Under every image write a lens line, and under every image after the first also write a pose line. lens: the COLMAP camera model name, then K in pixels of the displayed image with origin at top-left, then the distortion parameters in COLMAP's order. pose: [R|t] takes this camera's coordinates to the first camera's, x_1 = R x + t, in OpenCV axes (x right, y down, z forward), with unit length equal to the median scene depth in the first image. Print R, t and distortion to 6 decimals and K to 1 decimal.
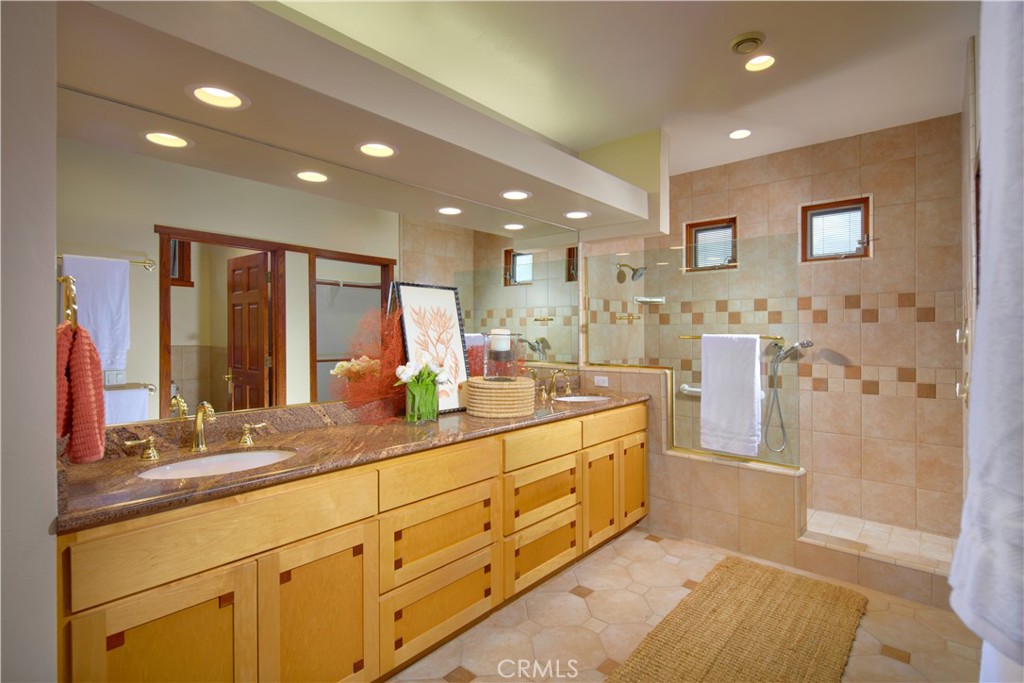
lens RADIAL K [[497.6, 0, 510.2], [0, 497.6, 336.4], [0, 0, 1]] dist [-0.002261, -0.001668]
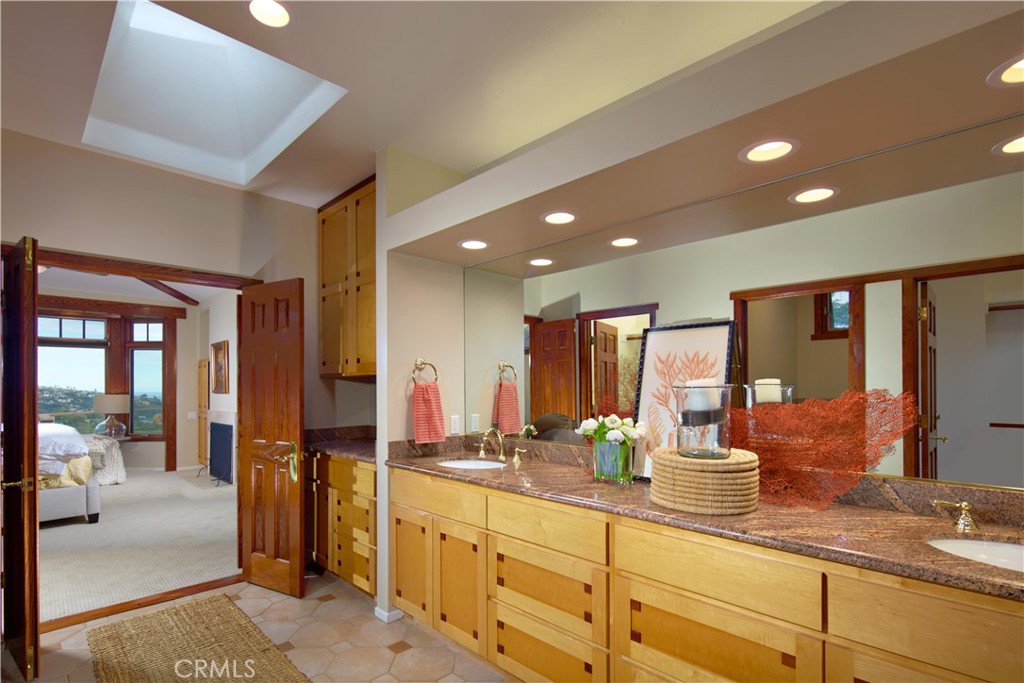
lens RADIAL K [[497.6, 0, 508.4], [0, 497.6, 383.8], [0, 0, 1]] dist [-0.002261, -0.001668]
pose [[-0.081746, -0.006781, -0.996630, 0.783190], [-0.007299, 0.999954, -0.006205, -0.001396], [0.996626, 0.006767, -0.081792, 0.922335]]
